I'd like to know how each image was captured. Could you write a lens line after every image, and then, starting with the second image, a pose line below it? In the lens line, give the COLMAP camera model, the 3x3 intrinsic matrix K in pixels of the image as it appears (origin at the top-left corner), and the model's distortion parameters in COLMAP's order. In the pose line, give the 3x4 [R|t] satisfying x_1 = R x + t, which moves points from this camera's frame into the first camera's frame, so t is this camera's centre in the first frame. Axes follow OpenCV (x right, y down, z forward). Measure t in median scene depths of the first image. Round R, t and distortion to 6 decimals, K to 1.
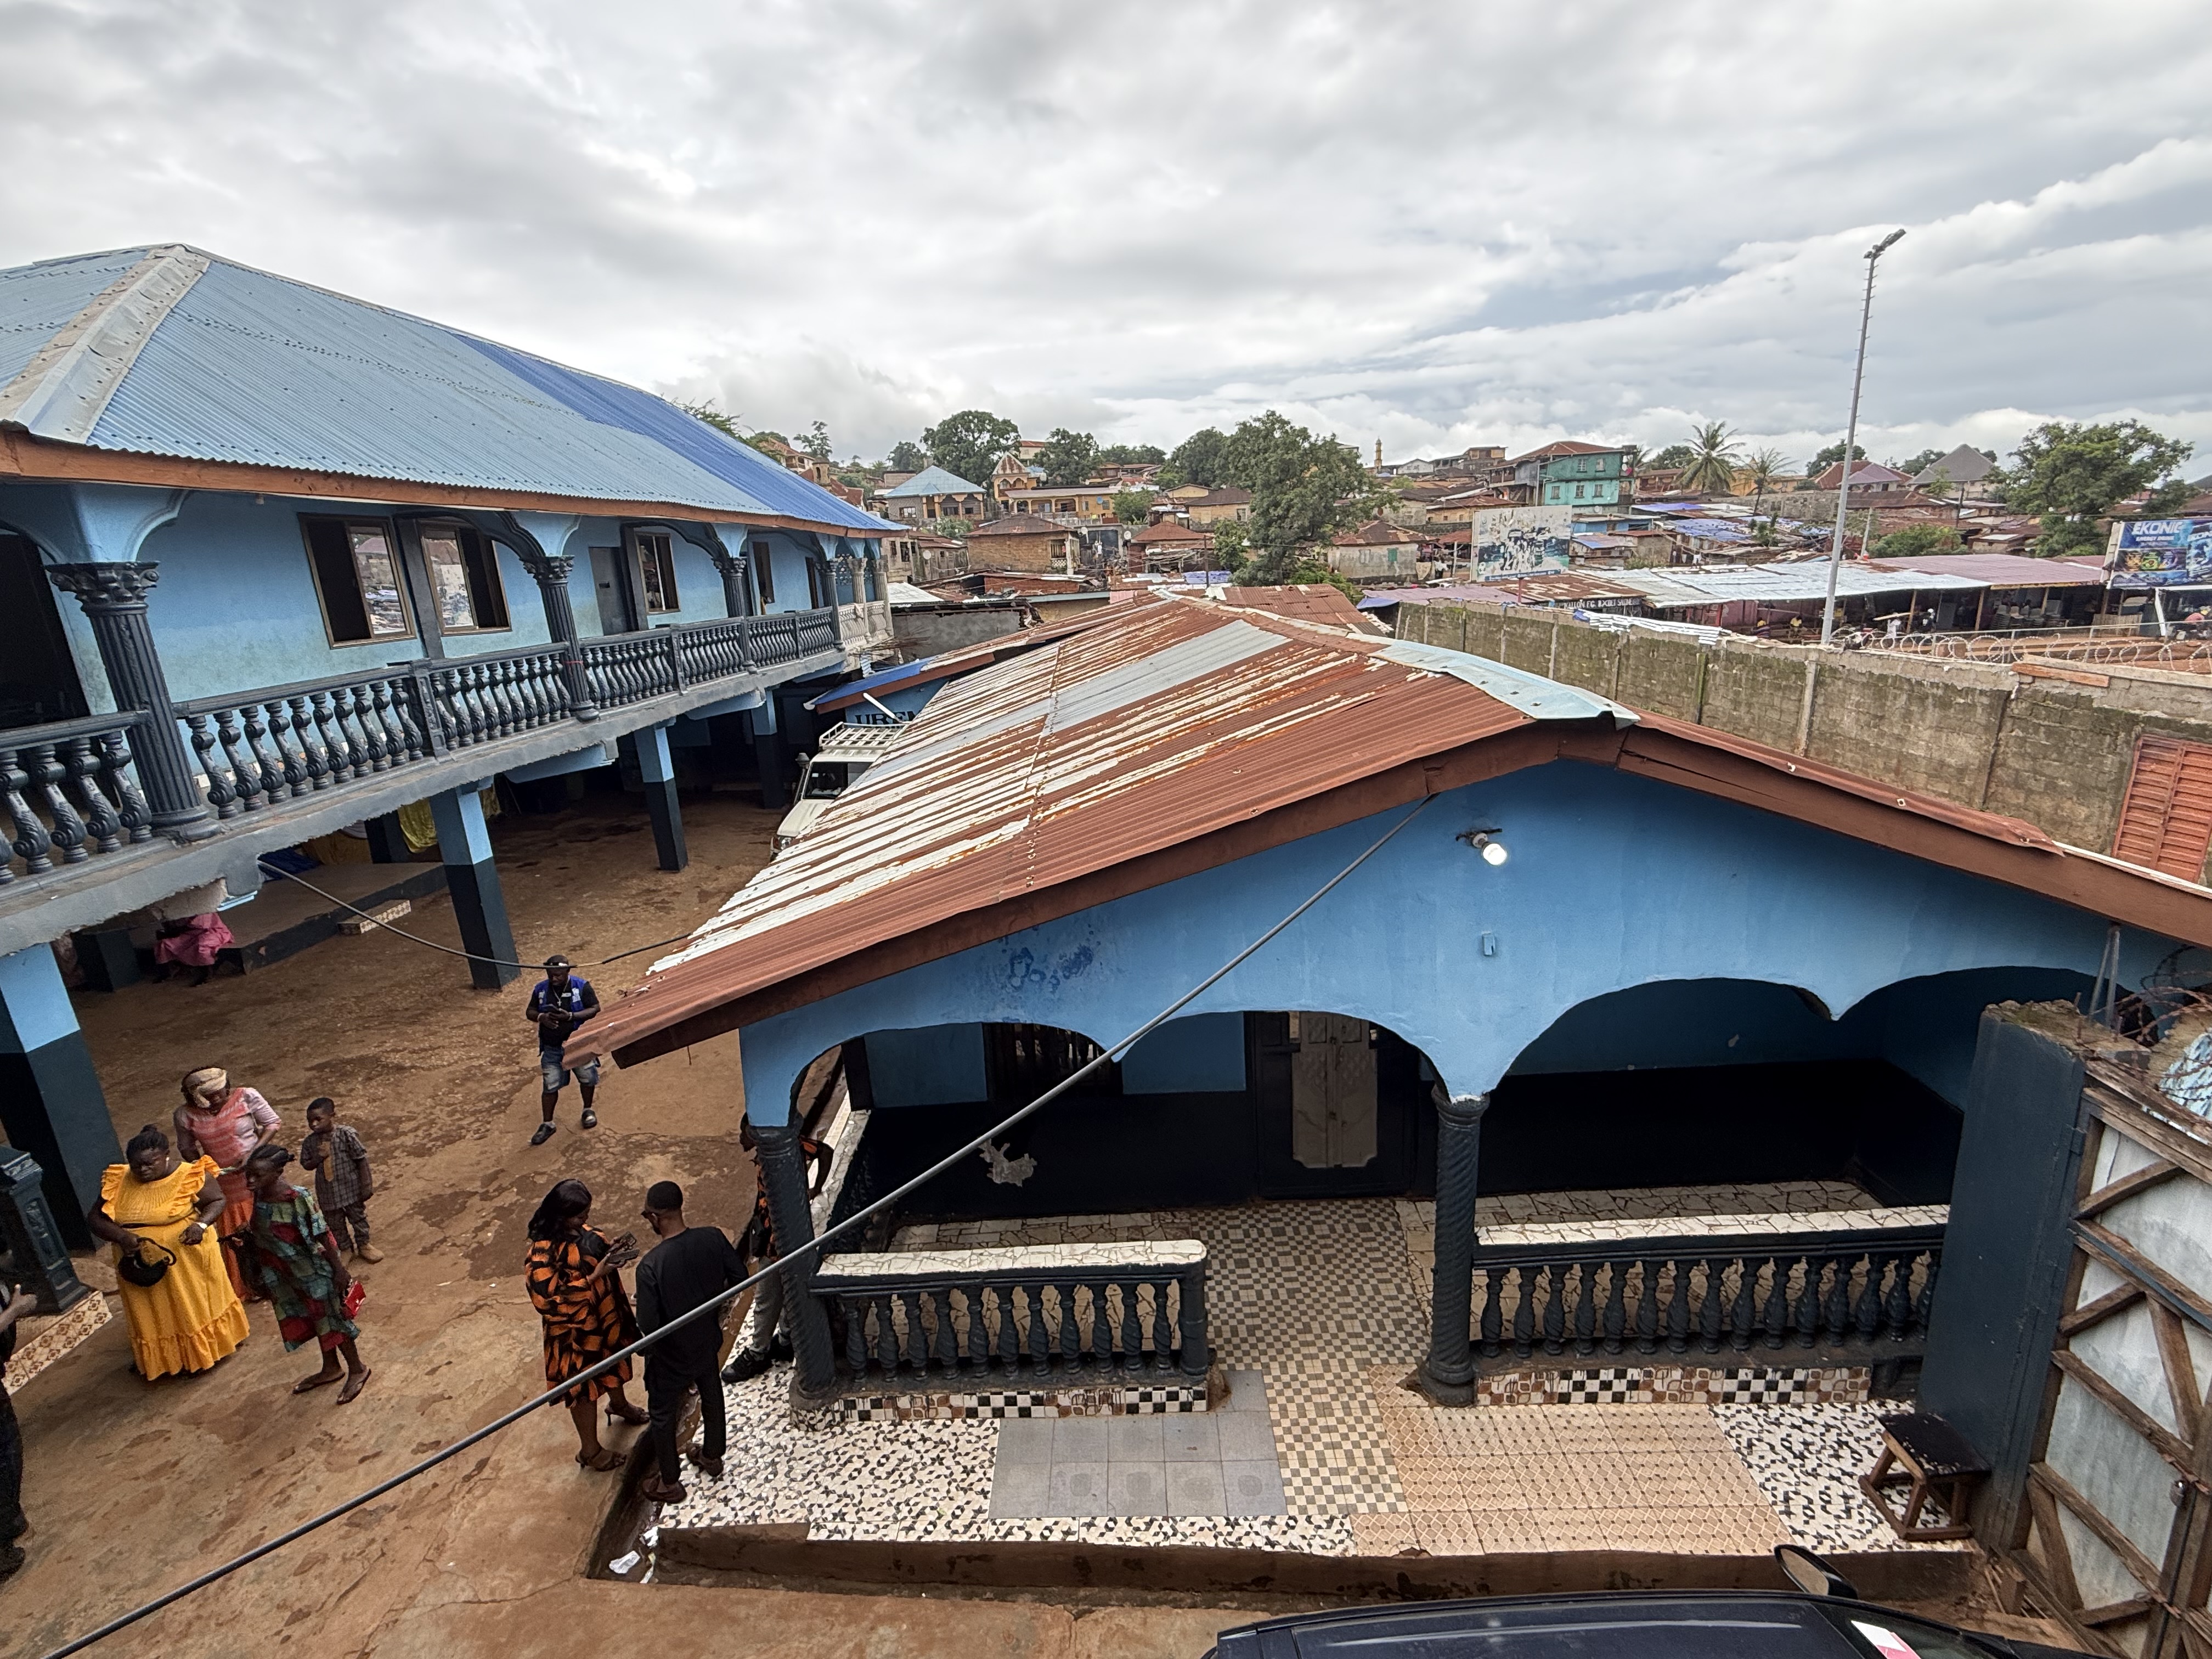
lens RADIAL K [[996.4, 0, 1101.4], [0, 996.4, 828.5], [0, 0, 1]] dist [0.001301, 0.000057]
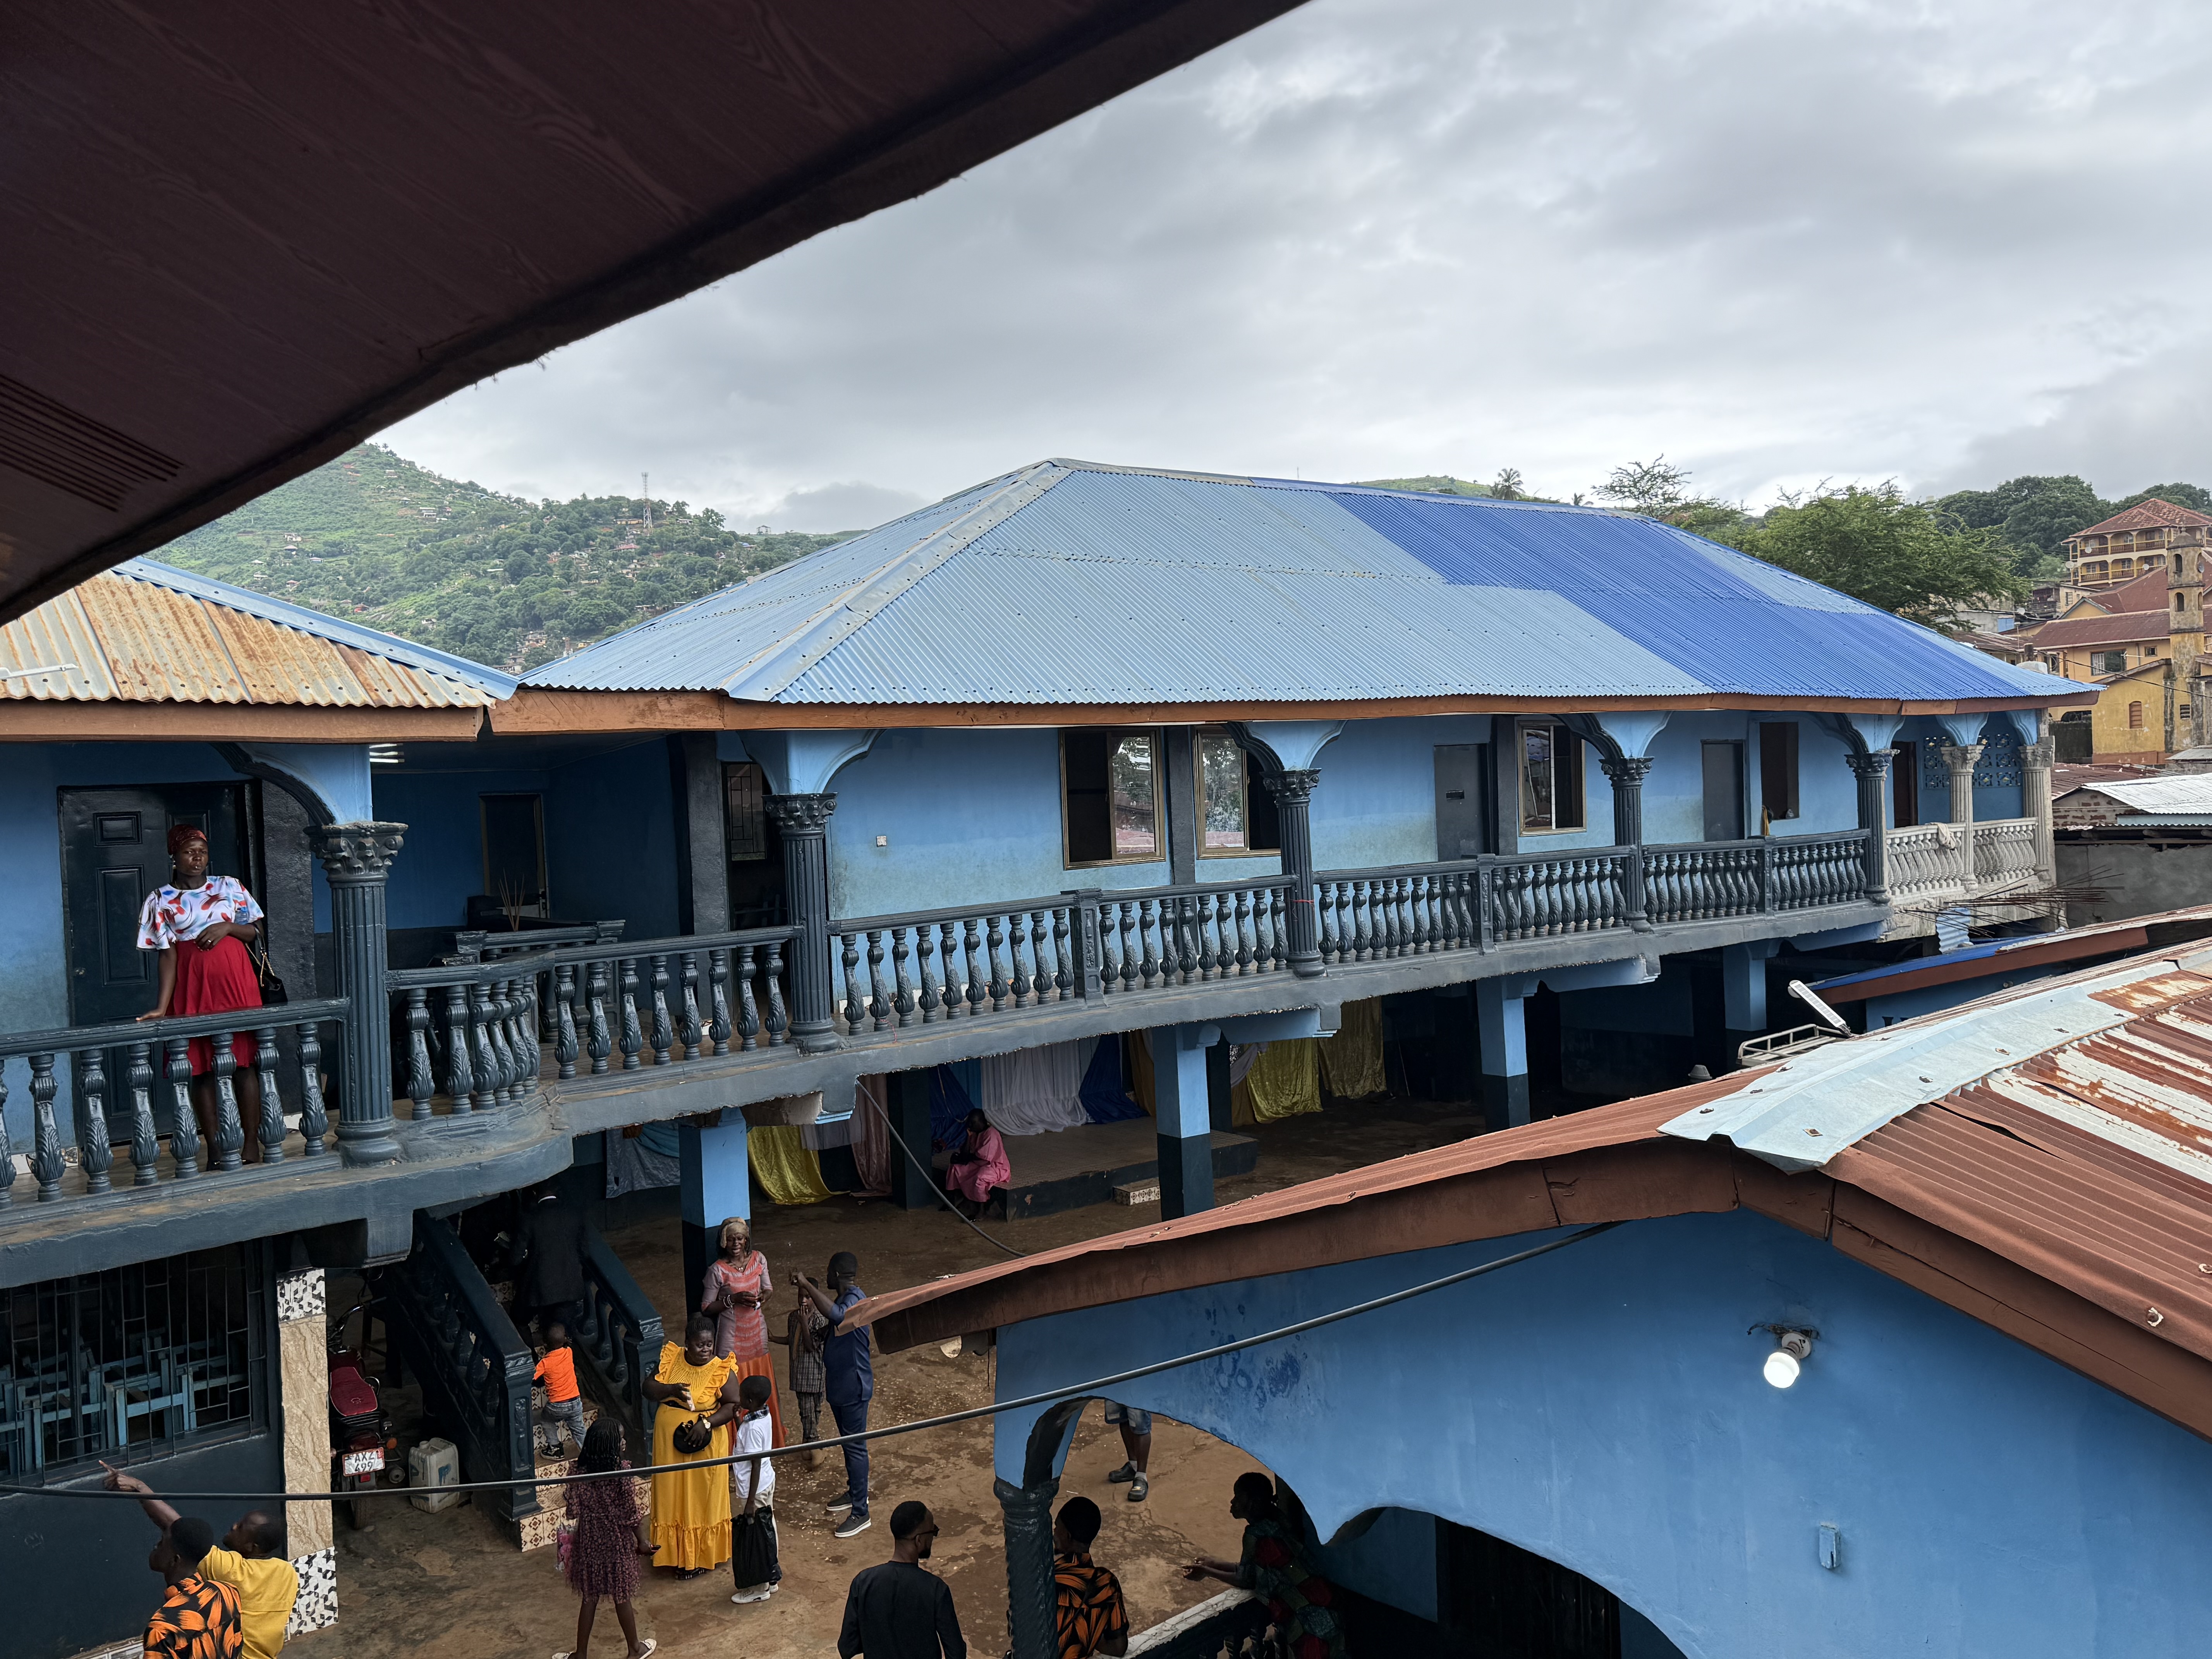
lens RADIAL K [[1751.8, 0, 1111.6], [0, 1751.8, 816.5], [0, 0, 1]] dist [0.026790, -0.025536]
pose [[0.659233, 0.036815, -0.751037, 0.577370], [-0.187983, 0.975154, -0.117204, -0.062238], [0.728061, 0.218447, 0.649775, -0.015055]]
